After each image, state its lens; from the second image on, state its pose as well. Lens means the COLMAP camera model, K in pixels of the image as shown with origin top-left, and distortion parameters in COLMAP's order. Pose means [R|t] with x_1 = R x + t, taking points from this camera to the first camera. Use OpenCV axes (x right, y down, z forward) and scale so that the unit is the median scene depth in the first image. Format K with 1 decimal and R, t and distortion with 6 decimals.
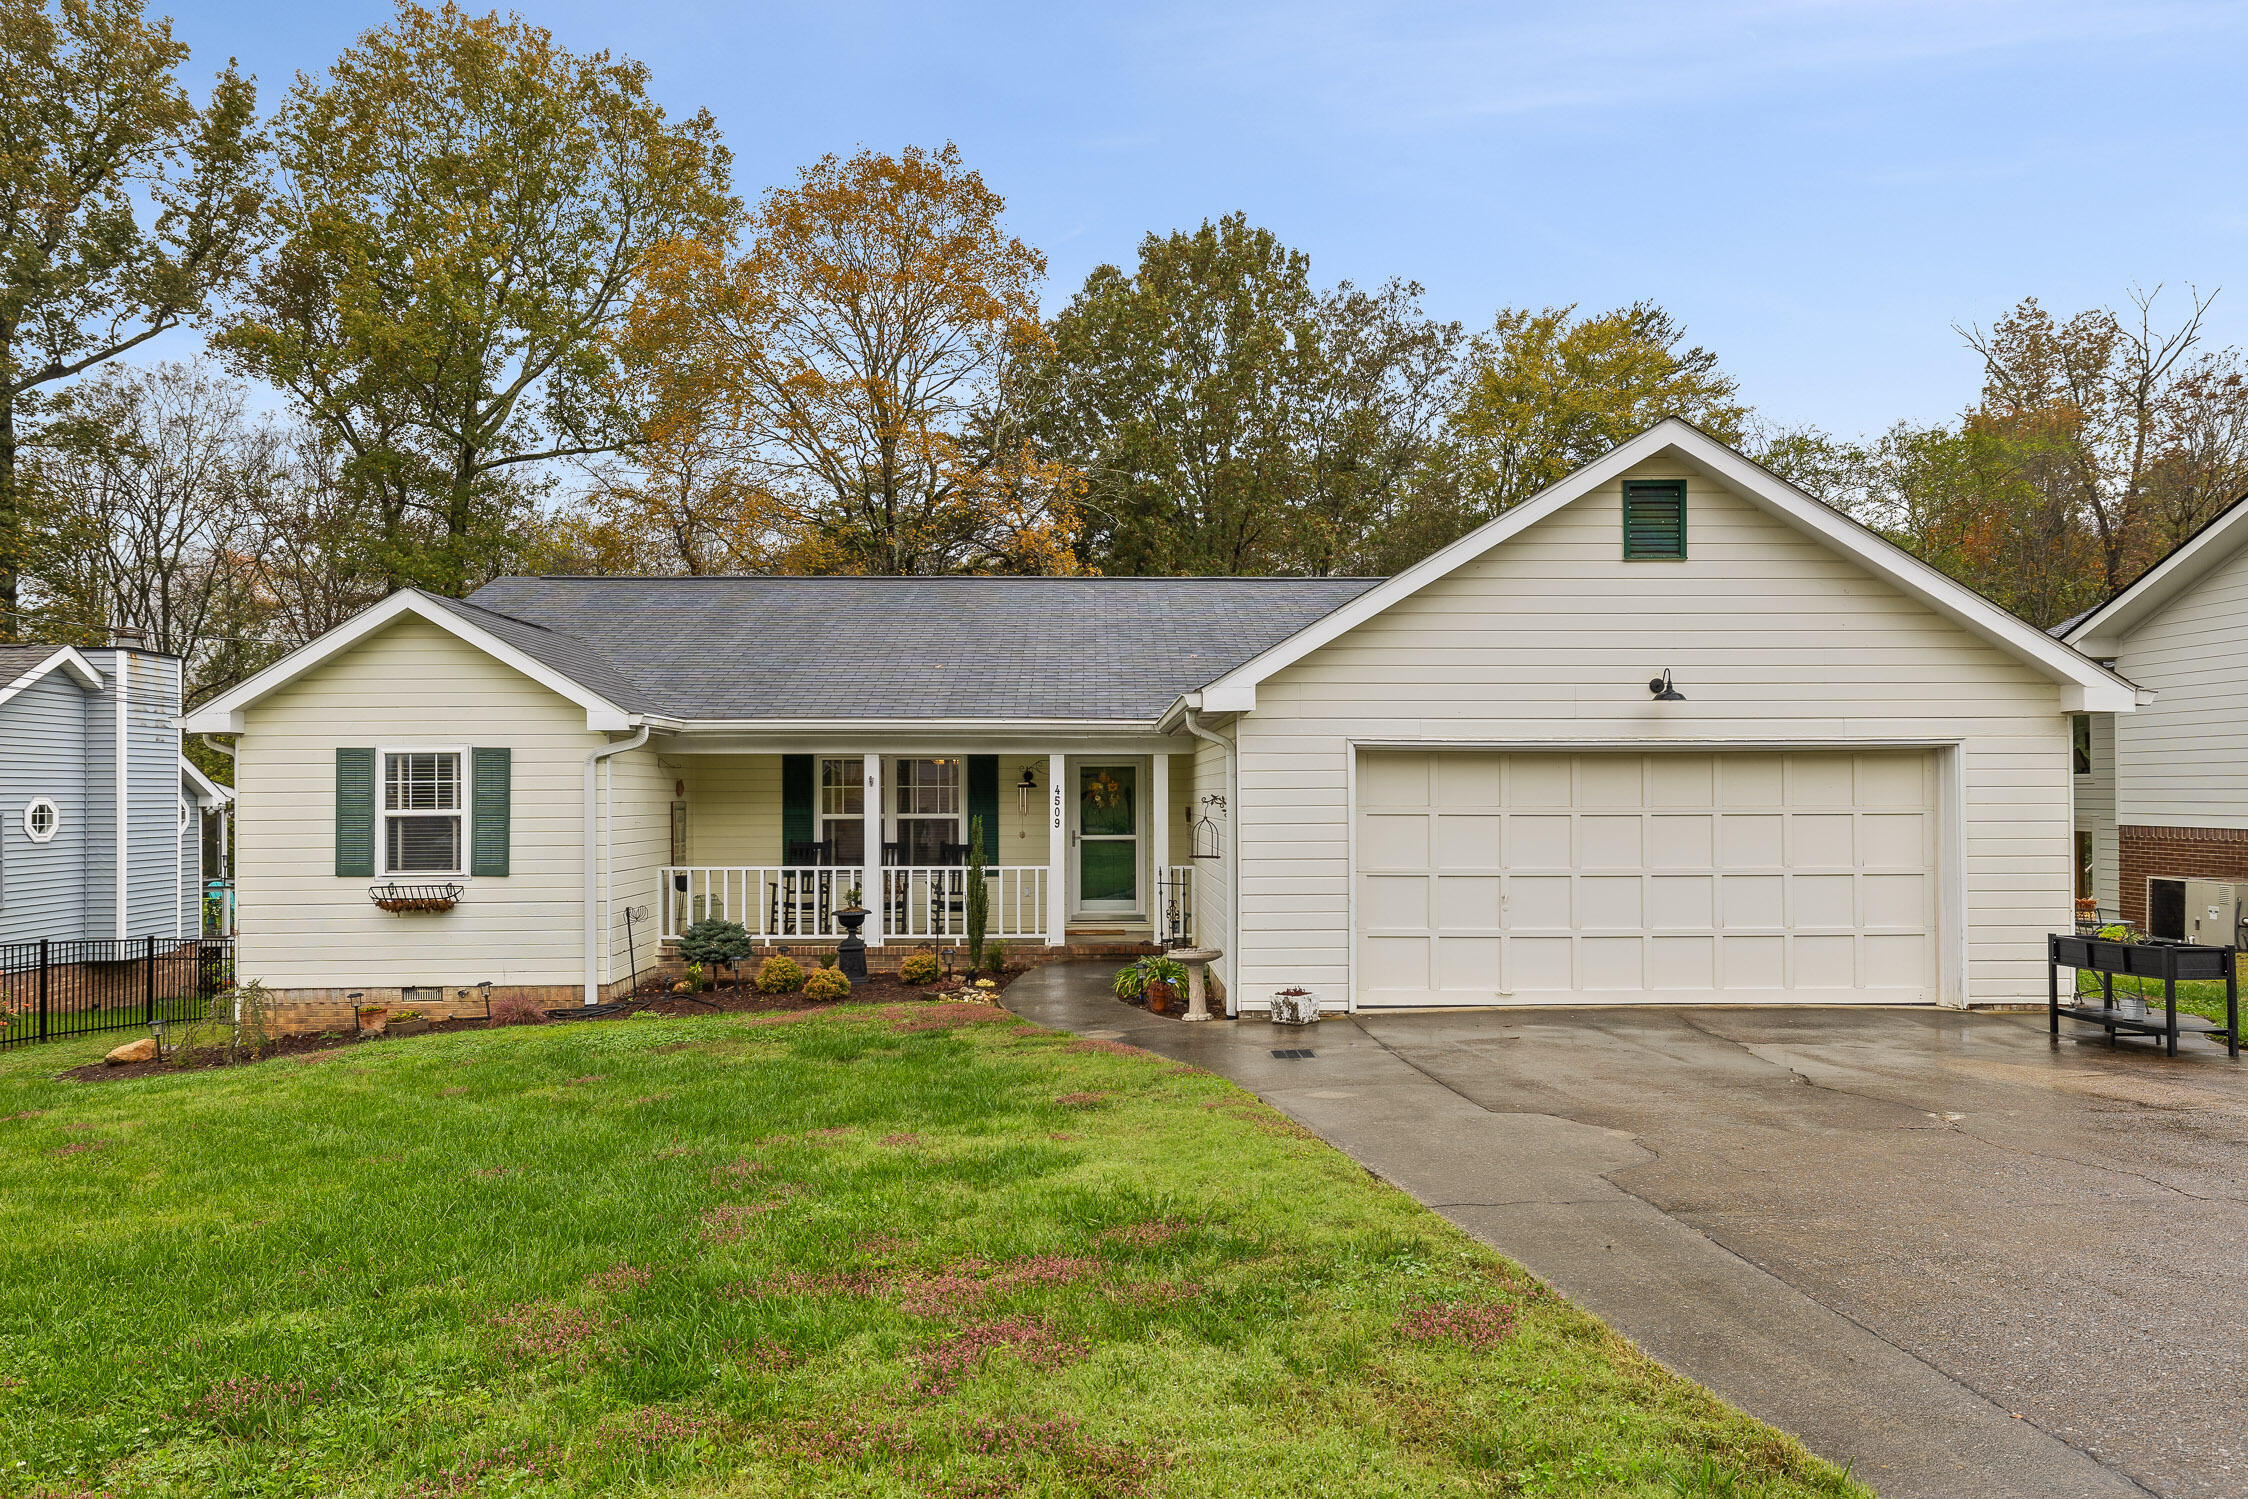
lens RADIAL K [[1431.1, 0, 1126.2], [0, 1431.1, 766.4], [0, 0, 1]] dist [0.000012, 0.000060]
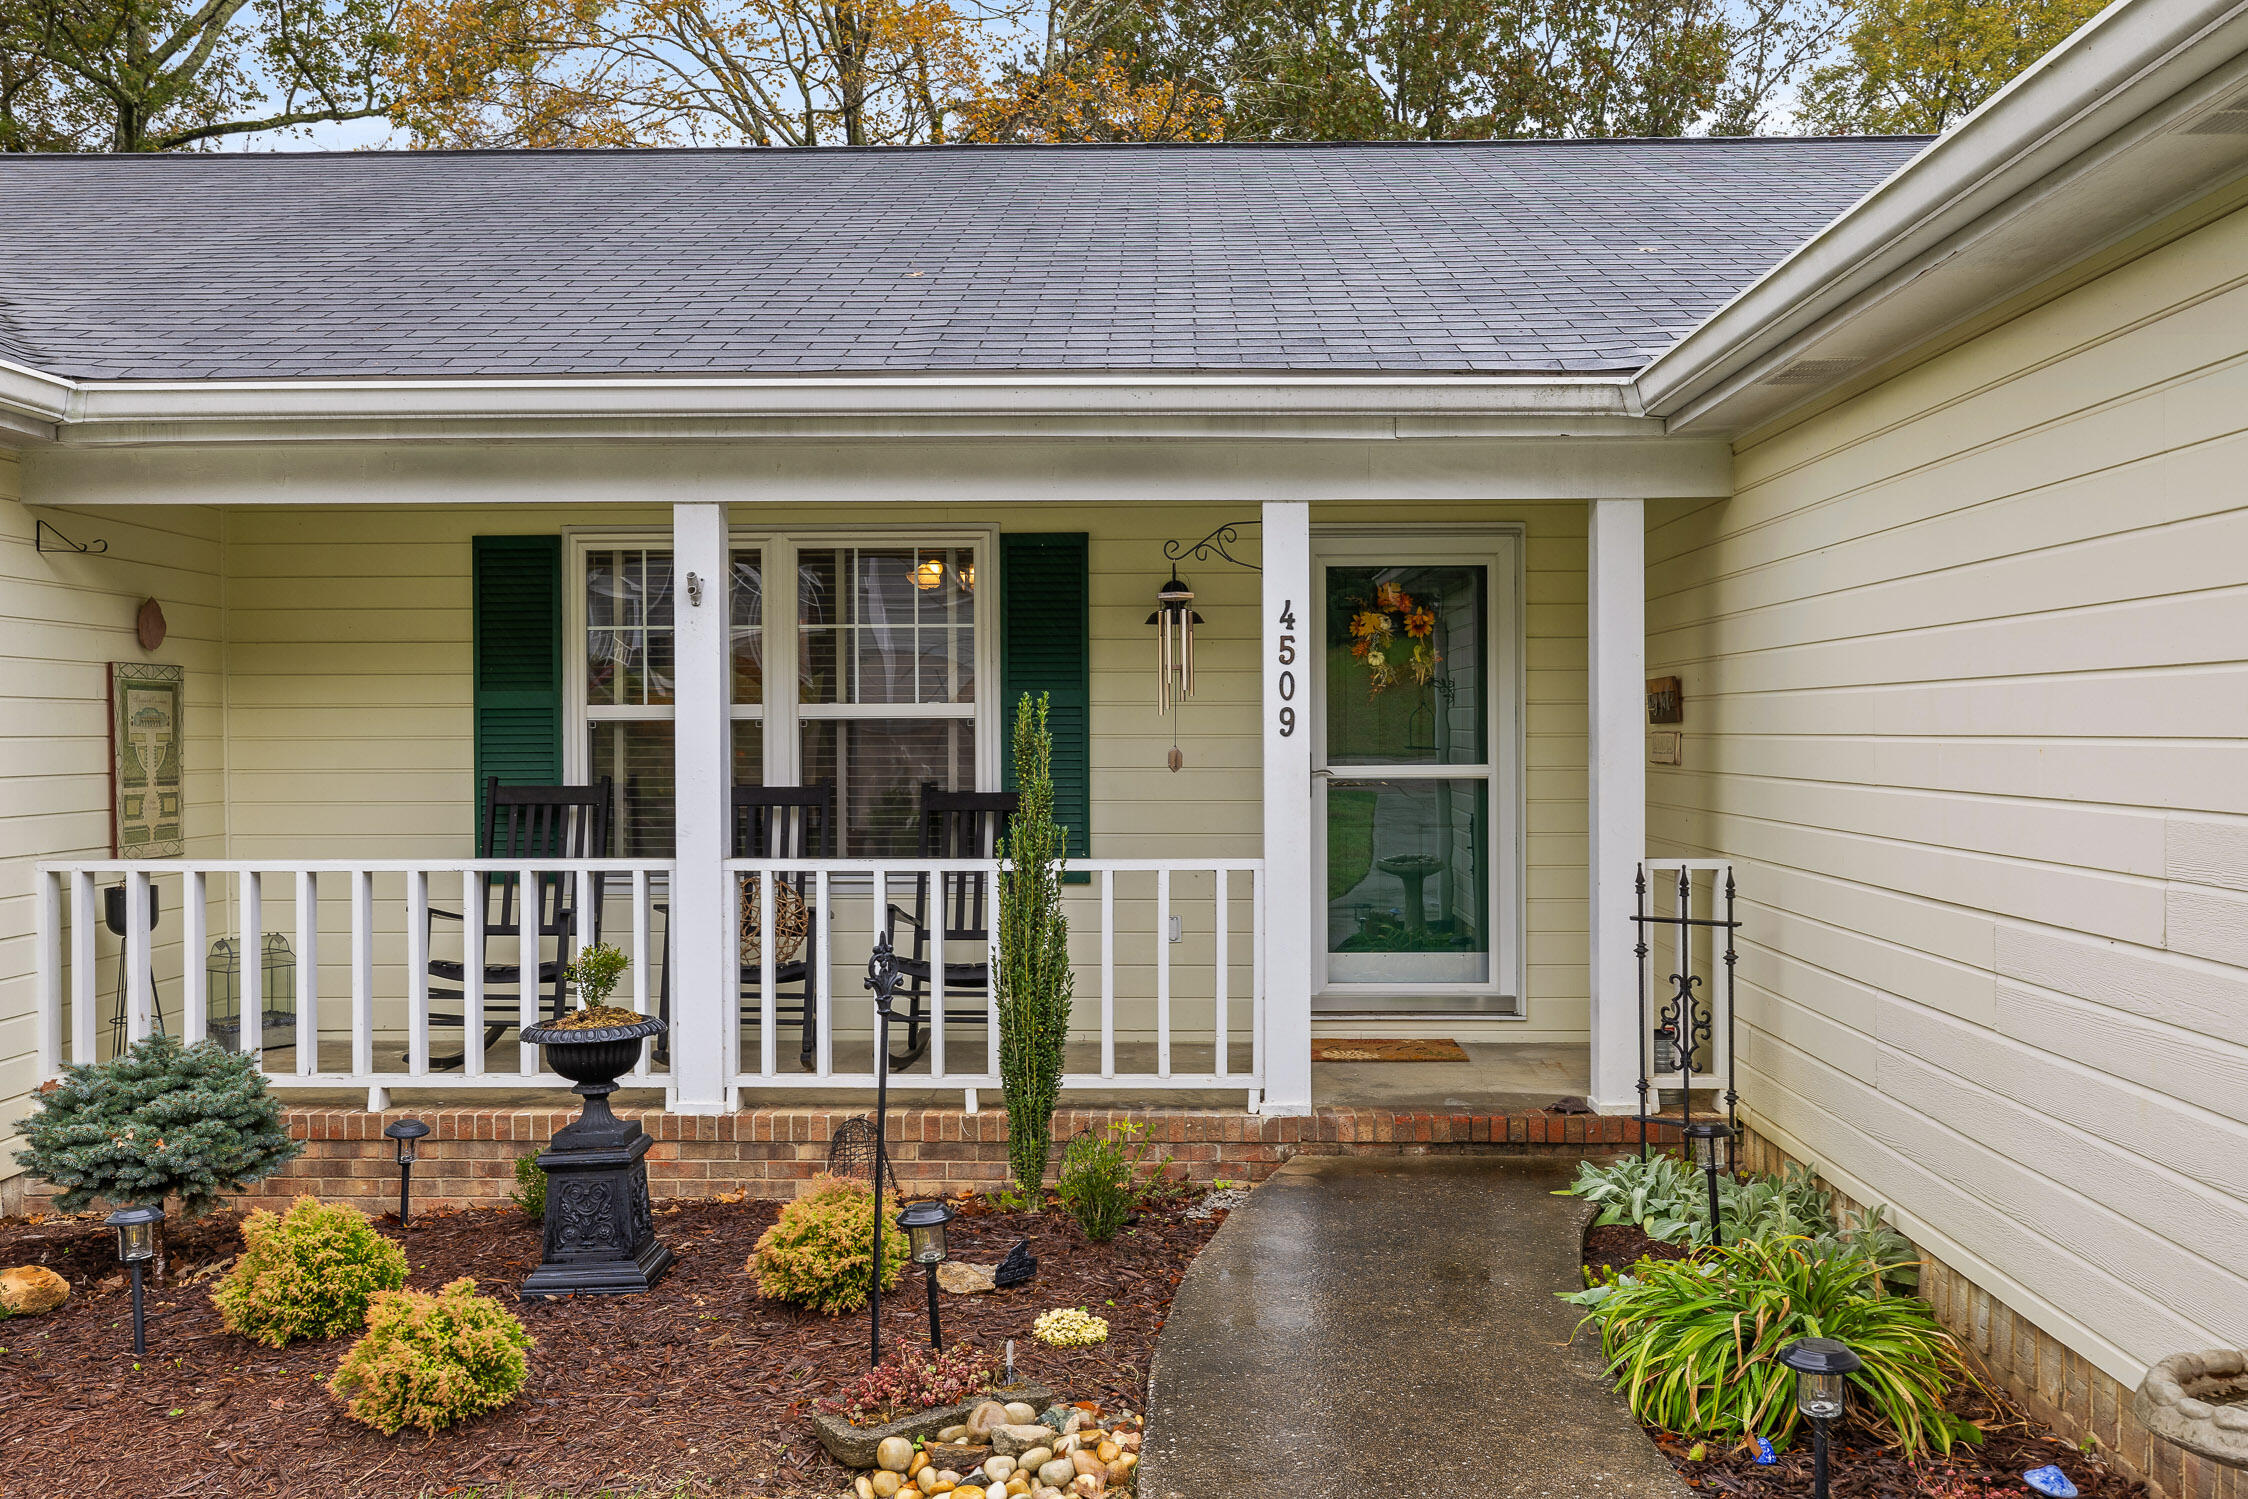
lens RADIAL K [[2013.9, 0, 1122.8], [0, 2013.9, 744.2], [0, 0, 1]] dist [-0.004430, -0.003293]
pose [[0.998780, -0.001122, -0.049374, -0.060368], [0.002426, 0.999650, 0.026350, 0.031801], [0.049327, -0.026437, 0.998433, 0.542879]]
